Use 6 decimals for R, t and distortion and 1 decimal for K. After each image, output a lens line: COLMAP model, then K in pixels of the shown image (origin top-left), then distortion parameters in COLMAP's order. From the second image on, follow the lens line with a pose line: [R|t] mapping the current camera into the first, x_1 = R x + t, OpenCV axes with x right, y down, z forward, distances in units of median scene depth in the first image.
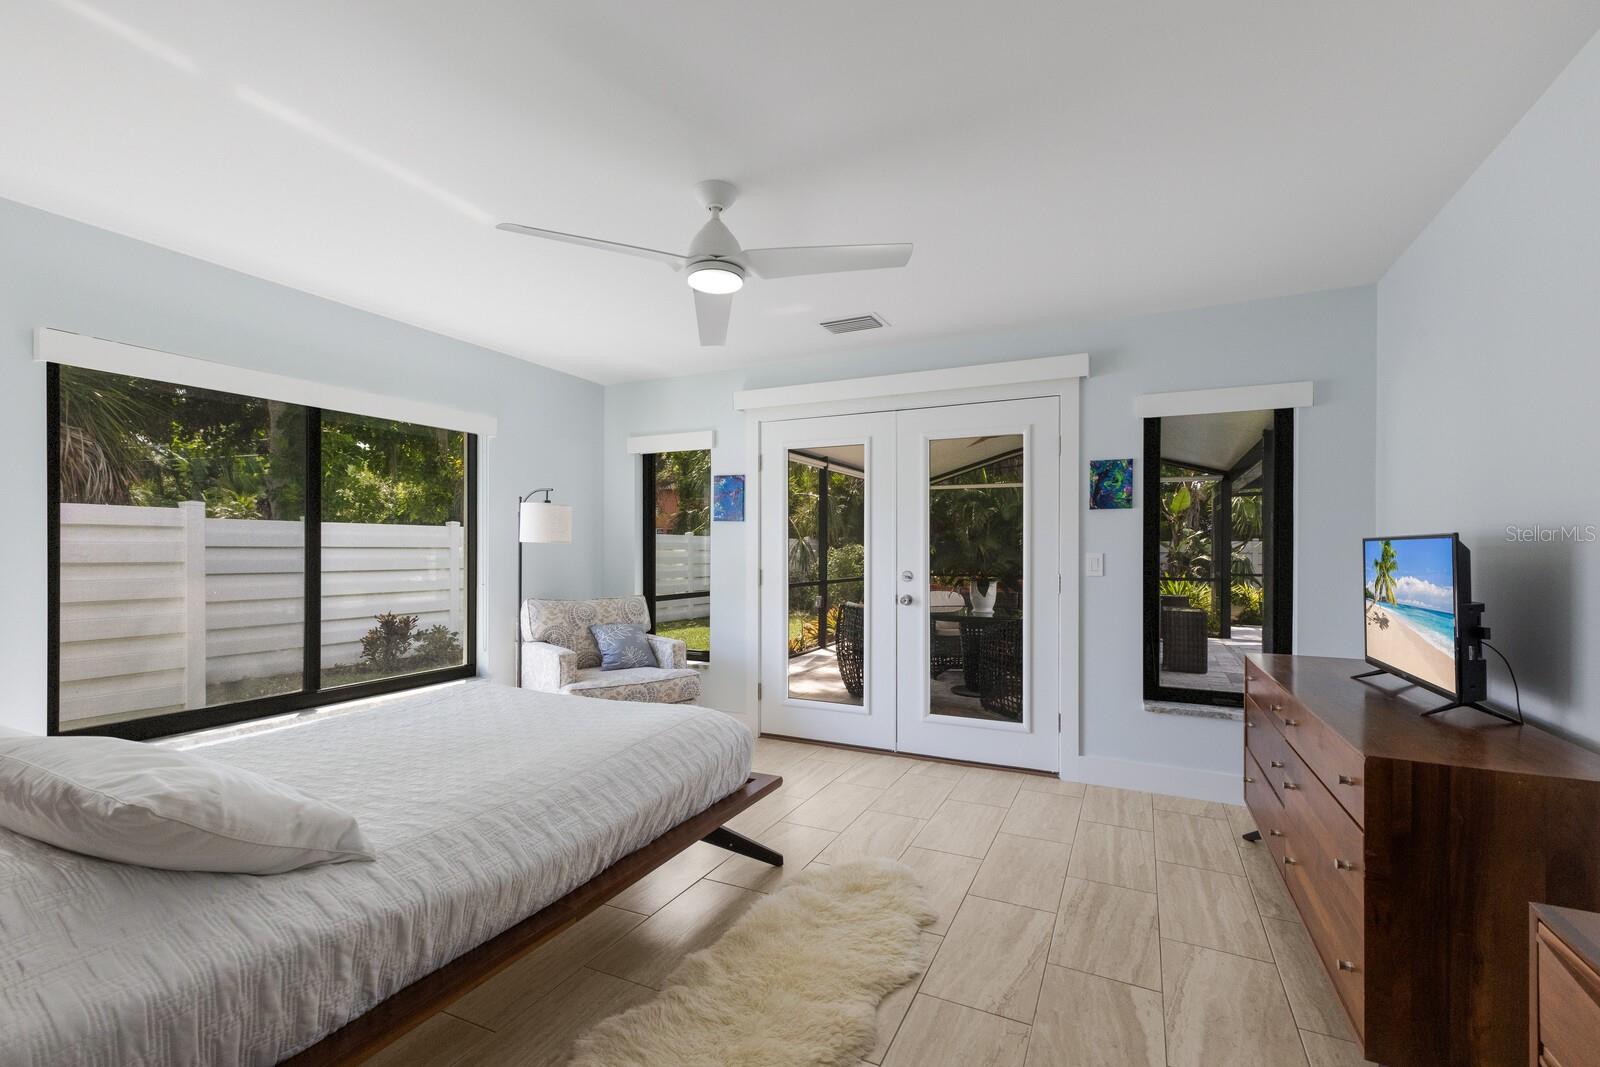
lens RADIAL K [[704.8, 0, 797.1], [0, 704.8, 518.9], [0, 0, 1]] dist [0.018860, -0.000144]
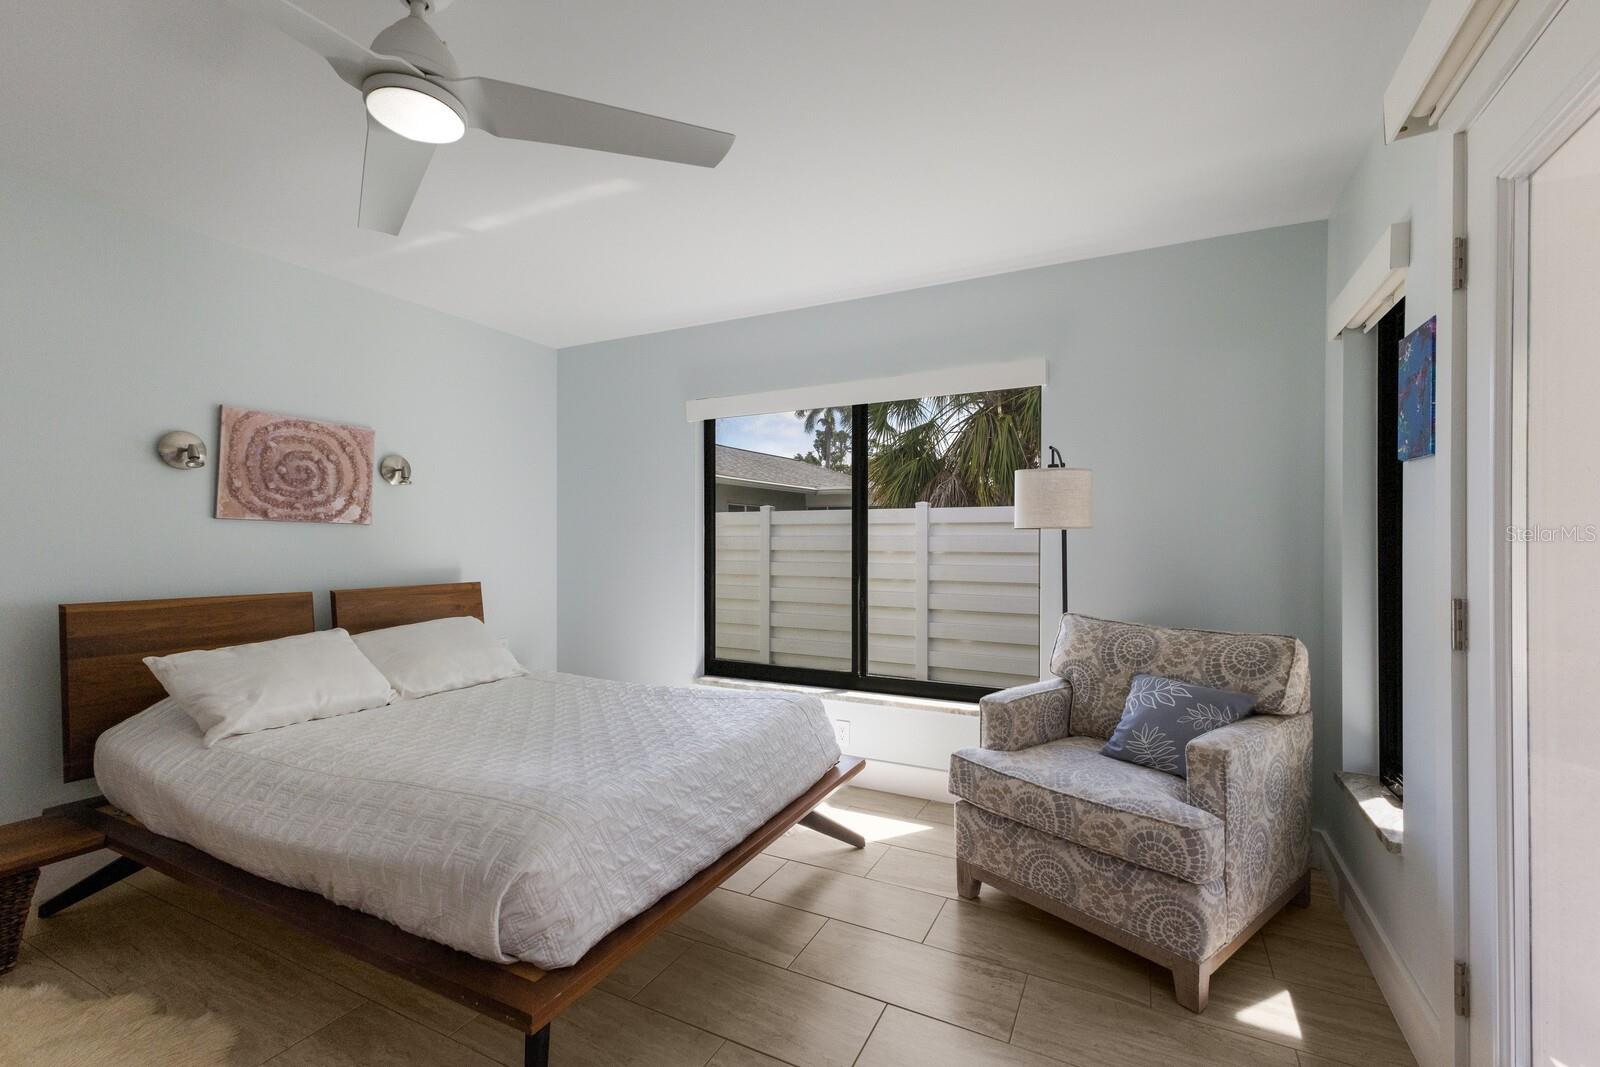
lens RADIAL K [[682.8, 0, 802.8], [0, 682.8, 524.5], [0, 0, 1]] dist [0.019827, -0.000055]
pose [[-0.017744, -0.028567, -0.999434, 0.304957], [0.038350, 0.998837, -0.029231, 0.040866], [0.999107, -0.038847, -0.016628, 0.826432]]
